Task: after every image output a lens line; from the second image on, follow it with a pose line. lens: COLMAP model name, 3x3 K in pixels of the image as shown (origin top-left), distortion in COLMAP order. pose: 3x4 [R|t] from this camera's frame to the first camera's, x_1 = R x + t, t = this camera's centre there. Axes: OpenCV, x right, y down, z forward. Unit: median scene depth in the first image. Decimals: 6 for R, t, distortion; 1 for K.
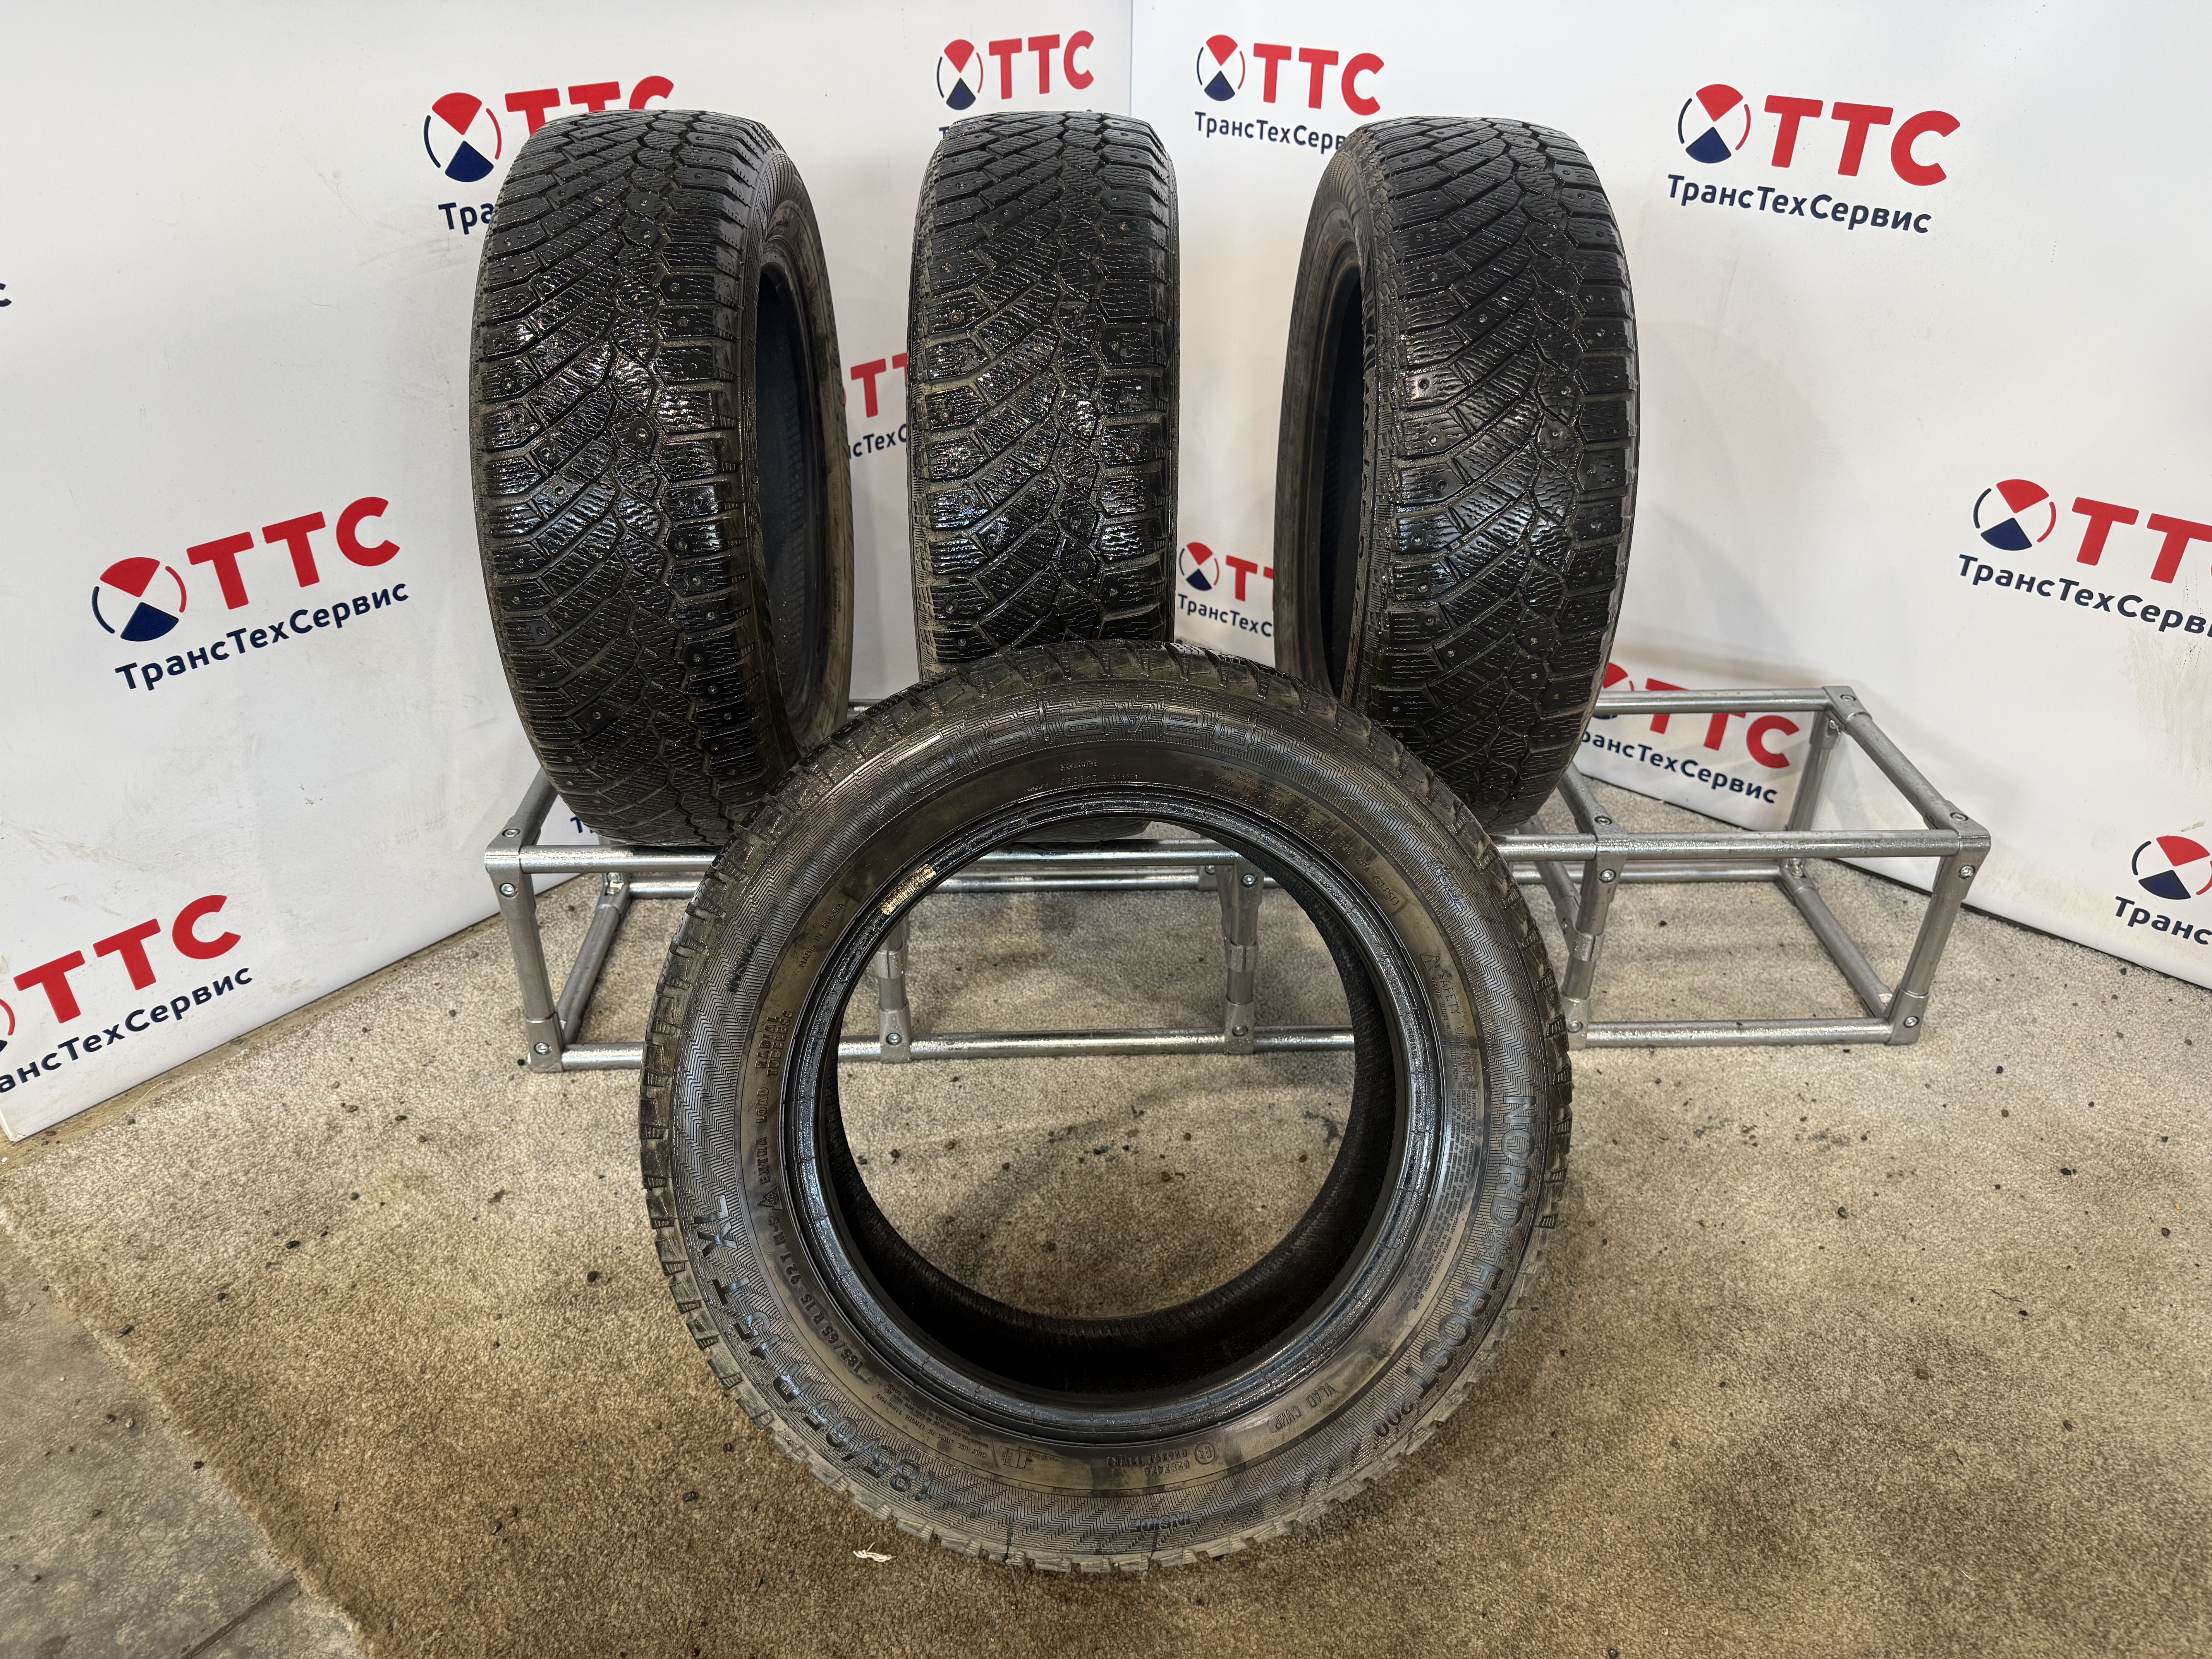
lens RADIAL K [[1542.8, 0, 1106.0], [0, 1542.8, 829.5], [0, 0, 1]] dist [0.074020, -0.066840]
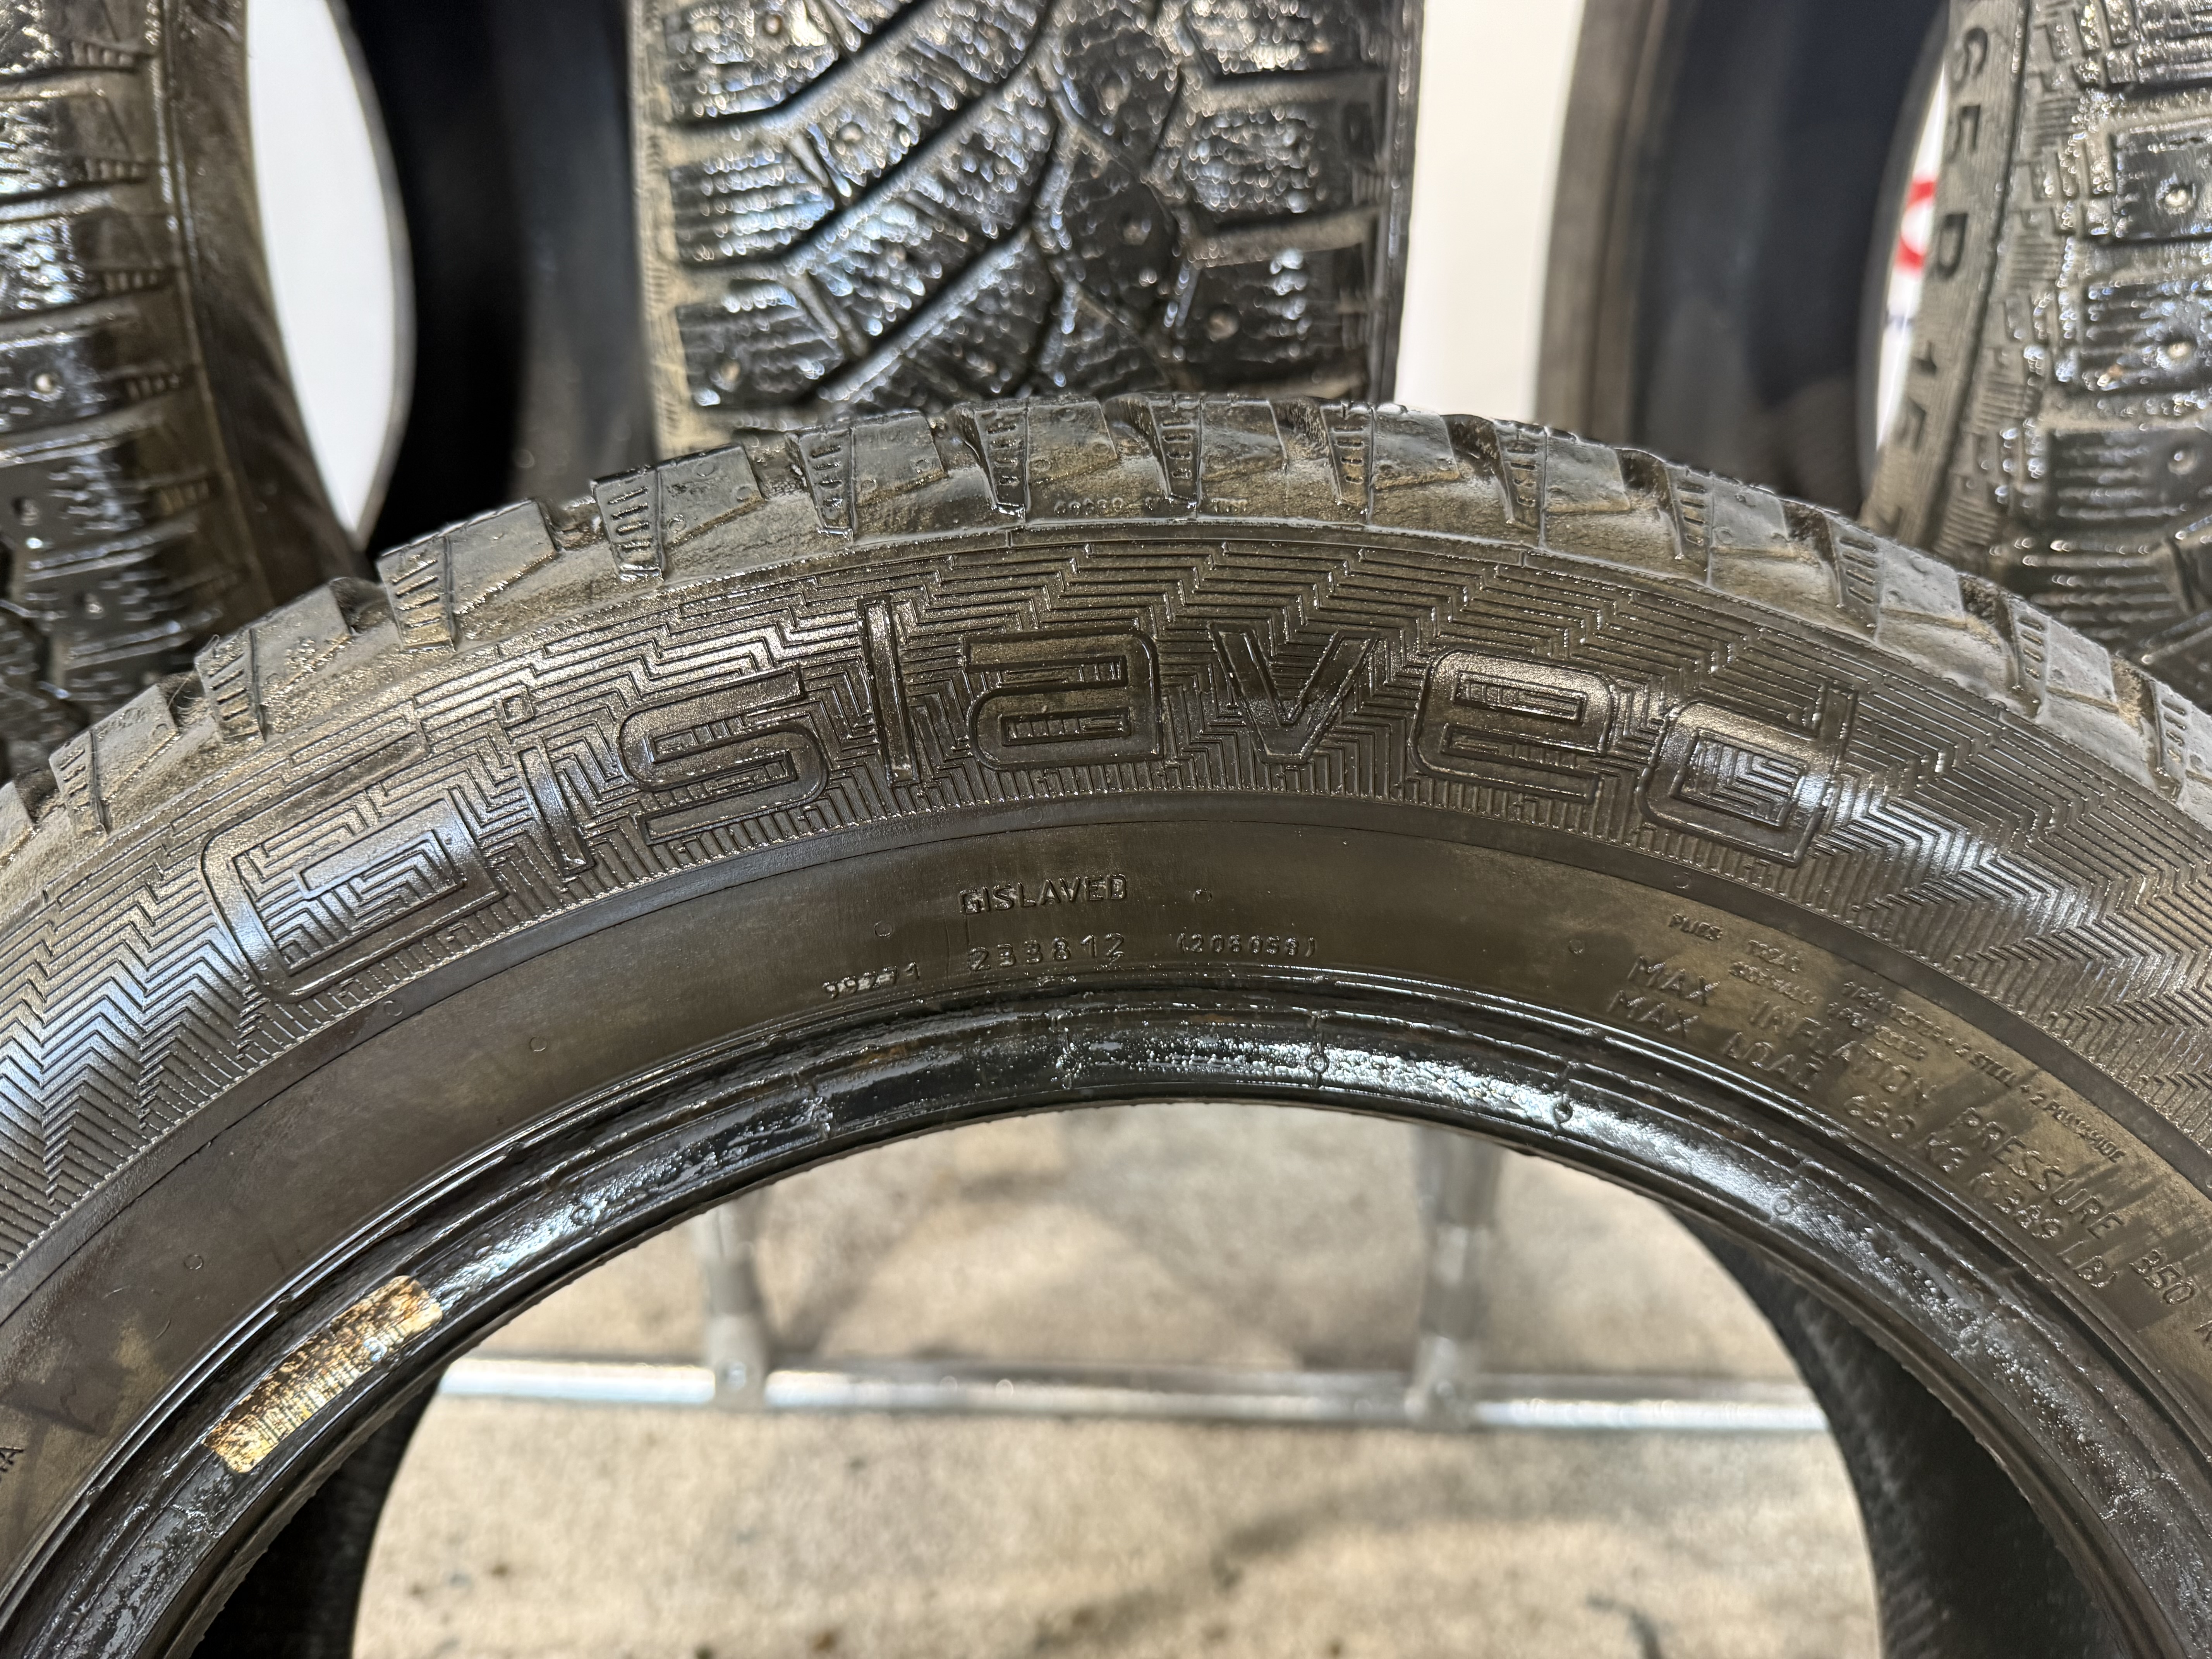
lens RADIAL K [[1563.9, 0, 1104.1], [0, 1563.9, 825.5], [0, 0, 1]] dist [-0.055485, 0.012119]
pose [[0.997403, 0.037865, -0.061258, 0.002990], [-0.039493, 0.998892, -0.025589, -0.031309], [0.060221, 0.027942, 0.997794, 0.522921]]
